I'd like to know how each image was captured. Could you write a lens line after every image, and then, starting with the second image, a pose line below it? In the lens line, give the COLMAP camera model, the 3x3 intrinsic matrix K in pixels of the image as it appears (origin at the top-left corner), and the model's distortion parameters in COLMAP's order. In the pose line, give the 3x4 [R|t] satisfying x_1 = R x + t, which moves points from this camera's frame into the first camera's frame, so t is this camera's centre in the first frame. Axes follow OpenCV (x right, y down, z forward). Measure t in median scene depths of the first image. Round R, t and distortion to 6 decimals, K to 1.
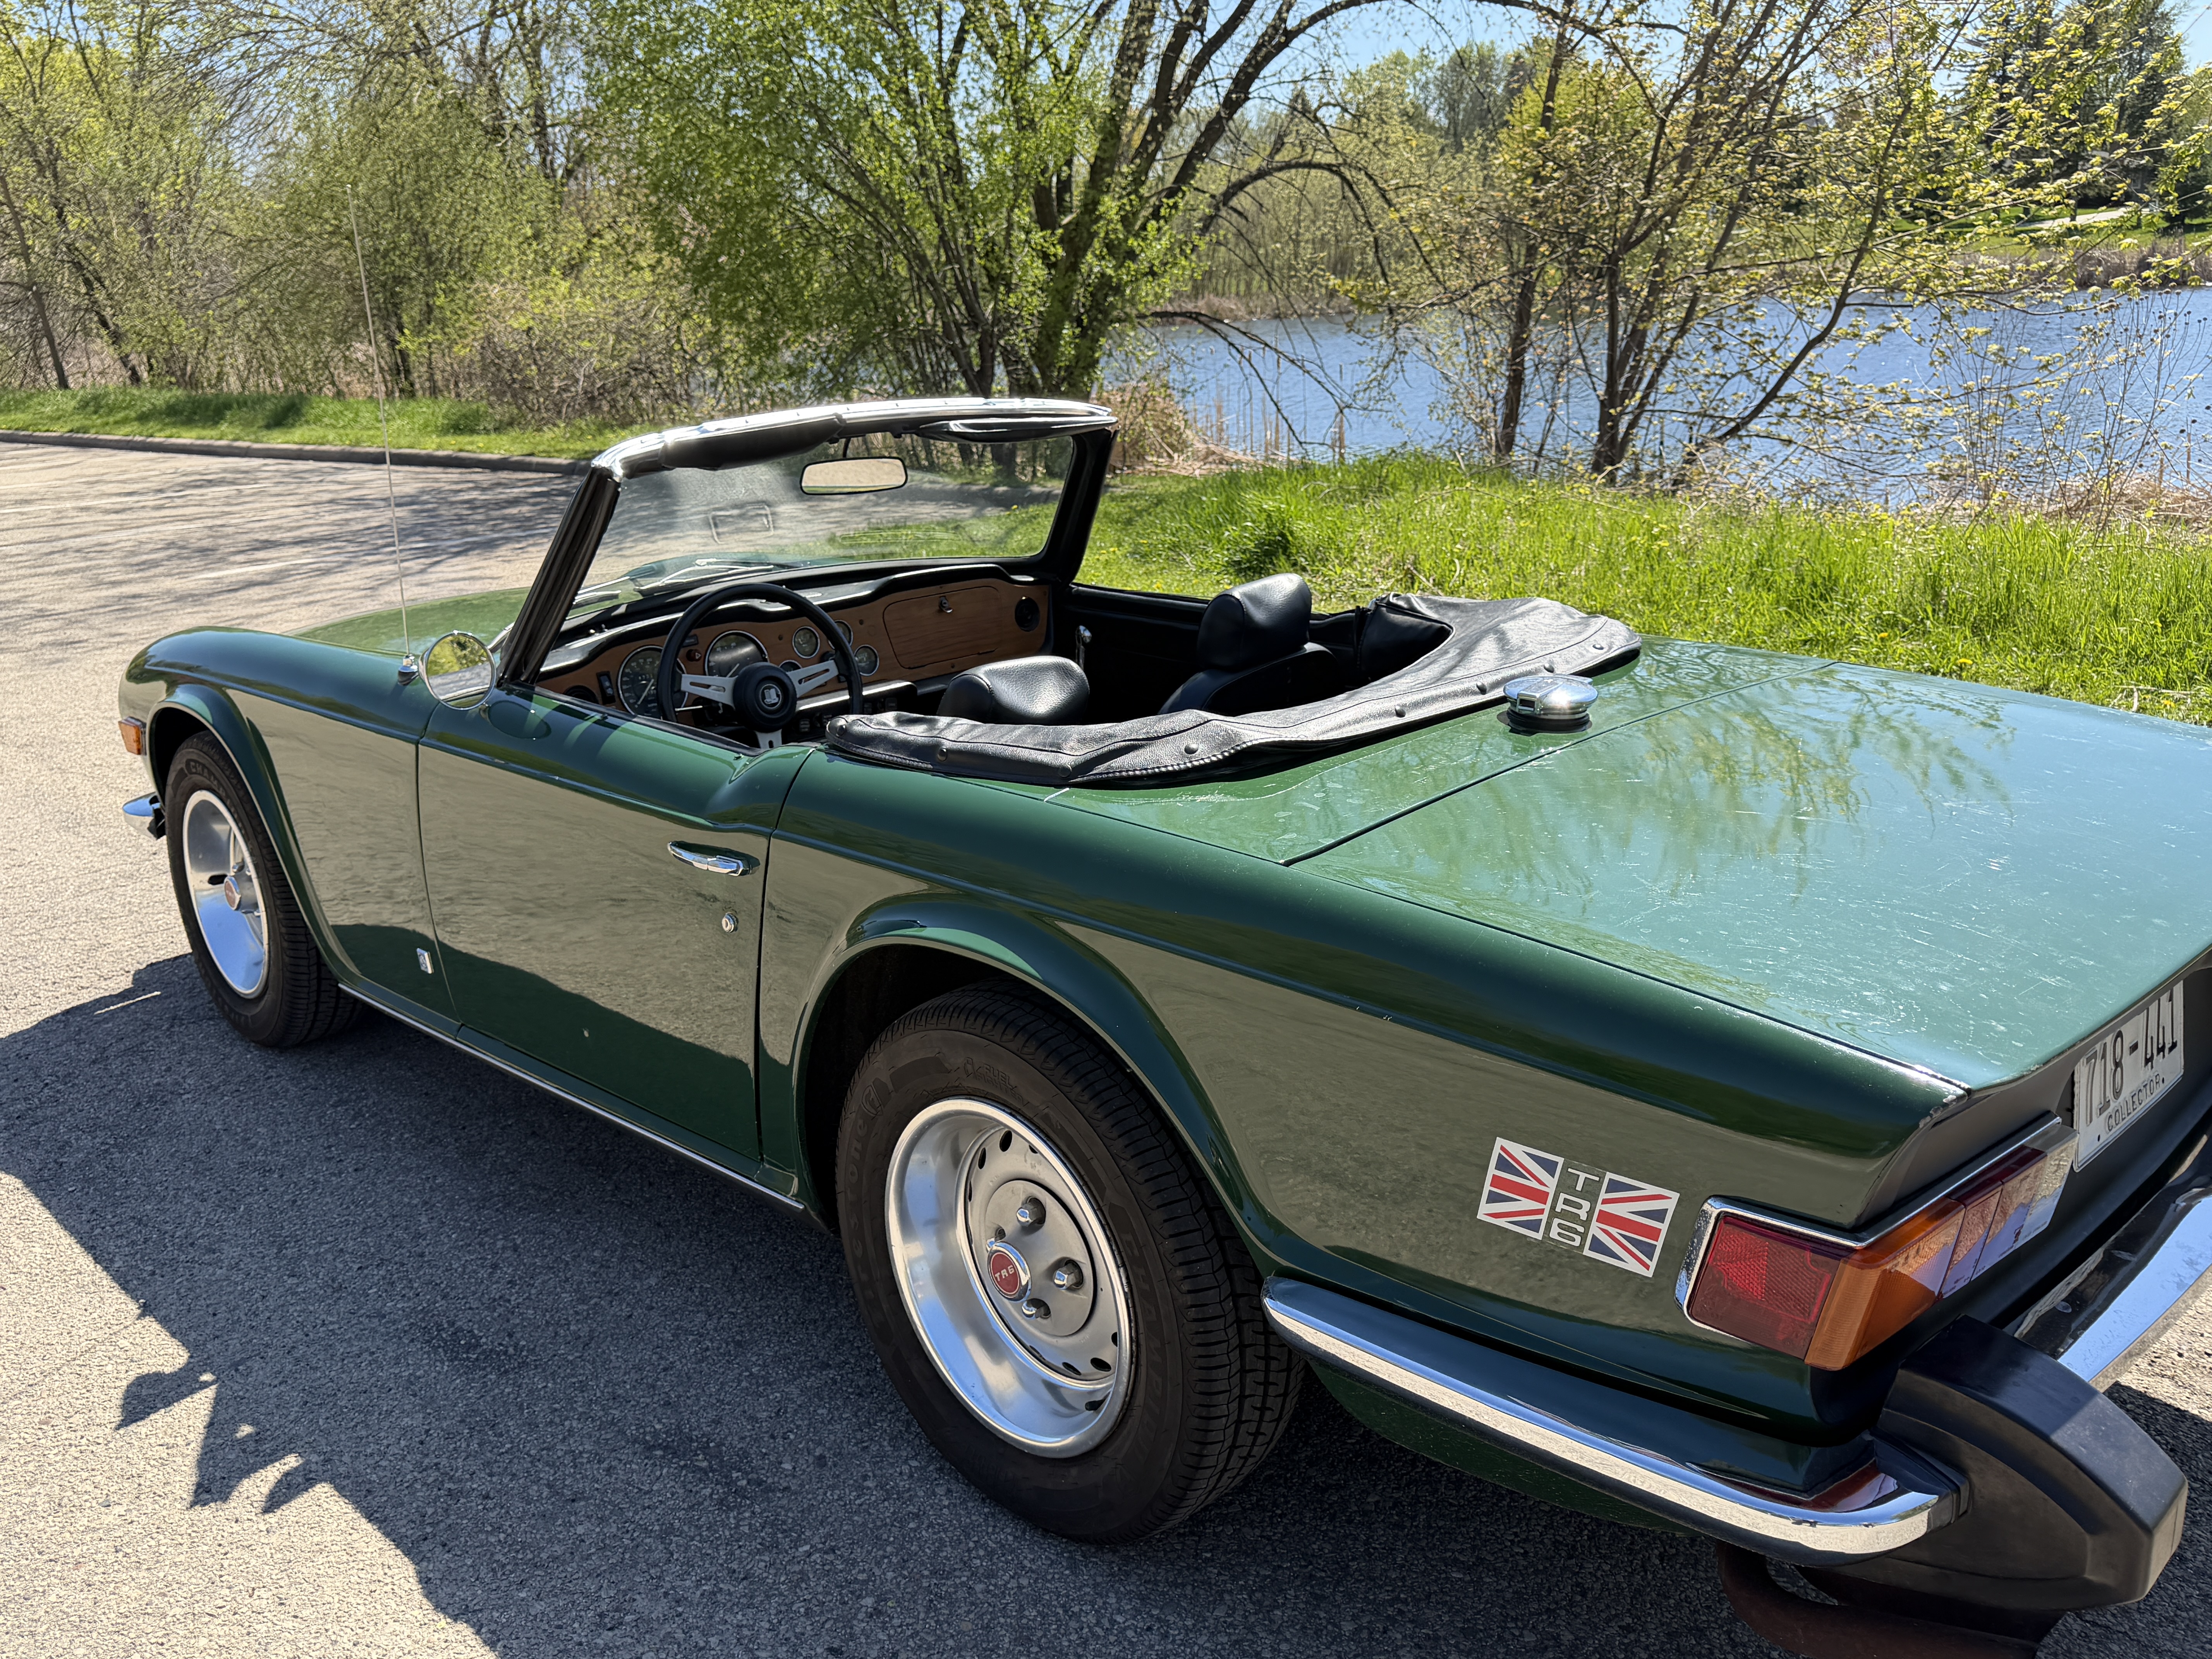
lens RADIAL K [[1920.3, 0, 1106.0], [0, 1920.3, 829.5], [0, 0, 1]] dist [0.003021, -0.021369]
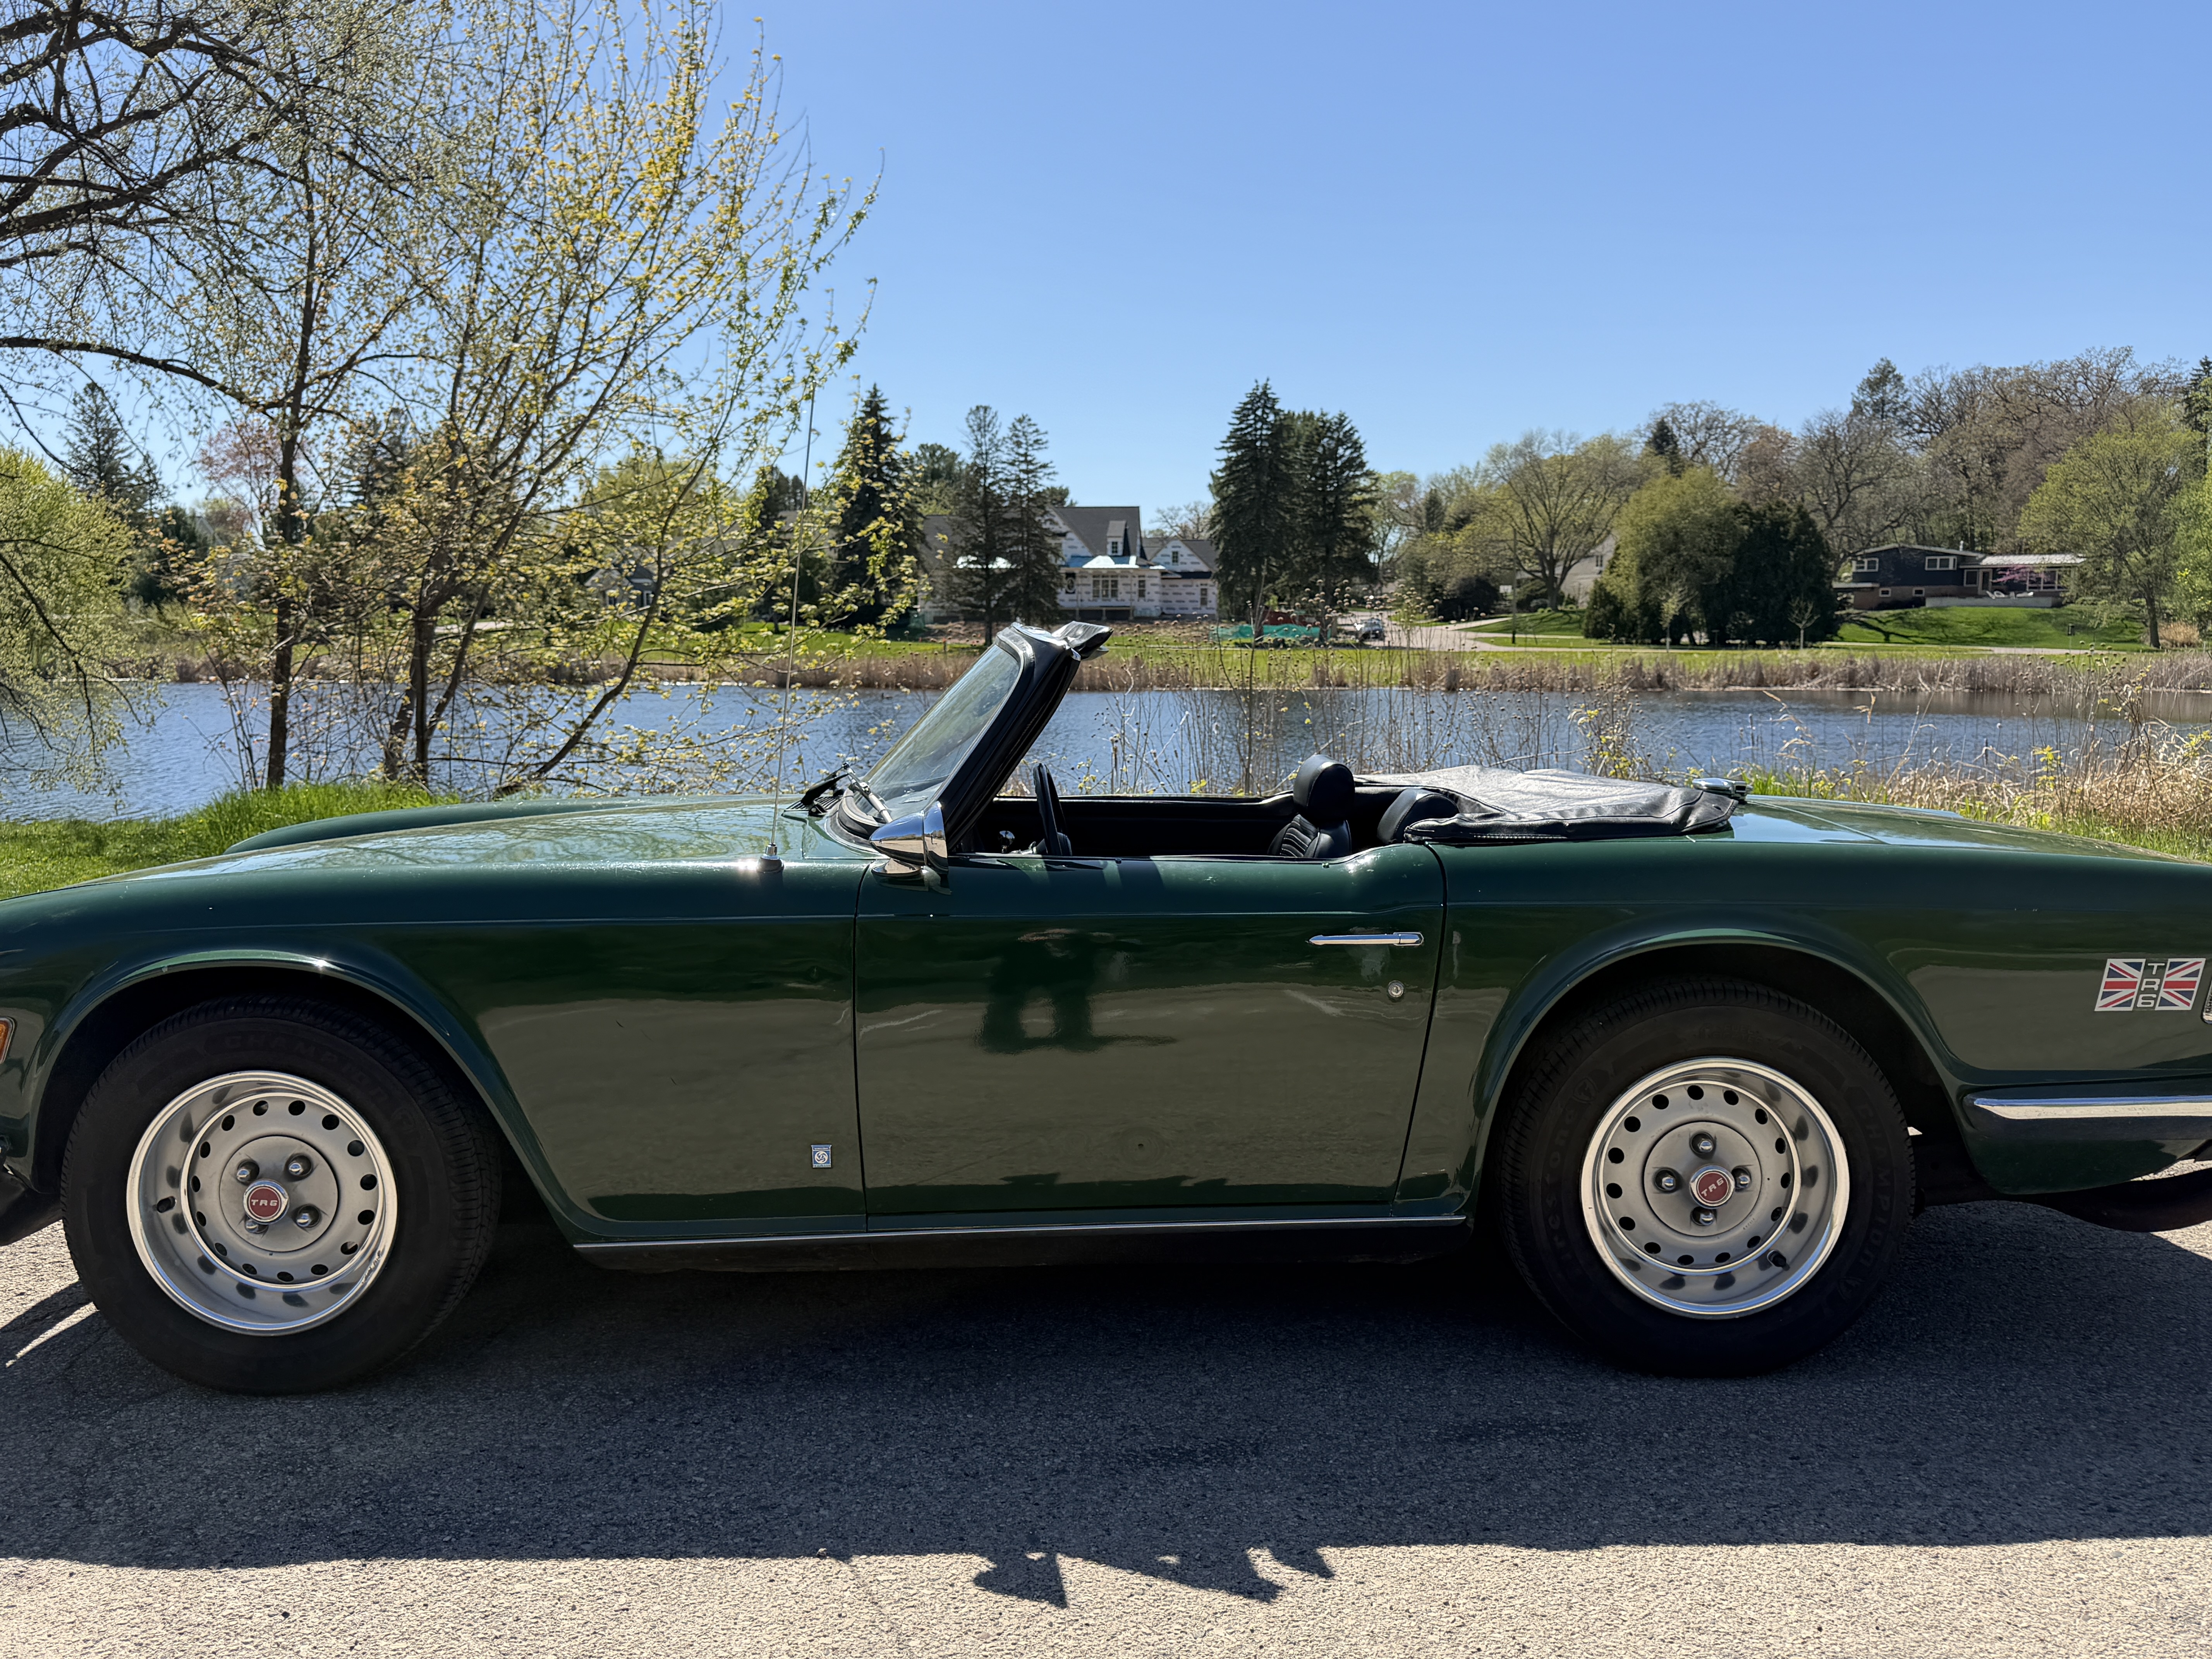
lens RADIAL K [[1926.5, 0, 1063.6], [0, 1926.5, 820.8], [0, 0, 1]] dist [-0.011309, -0.017957]
pose [[0.691291, -0.028848, 0.722000, -1.288481], [0.178512, 0.975049, -0.131961, 0.068159], [-0.700178, 0.220110, 0.679192, 0.304444]]
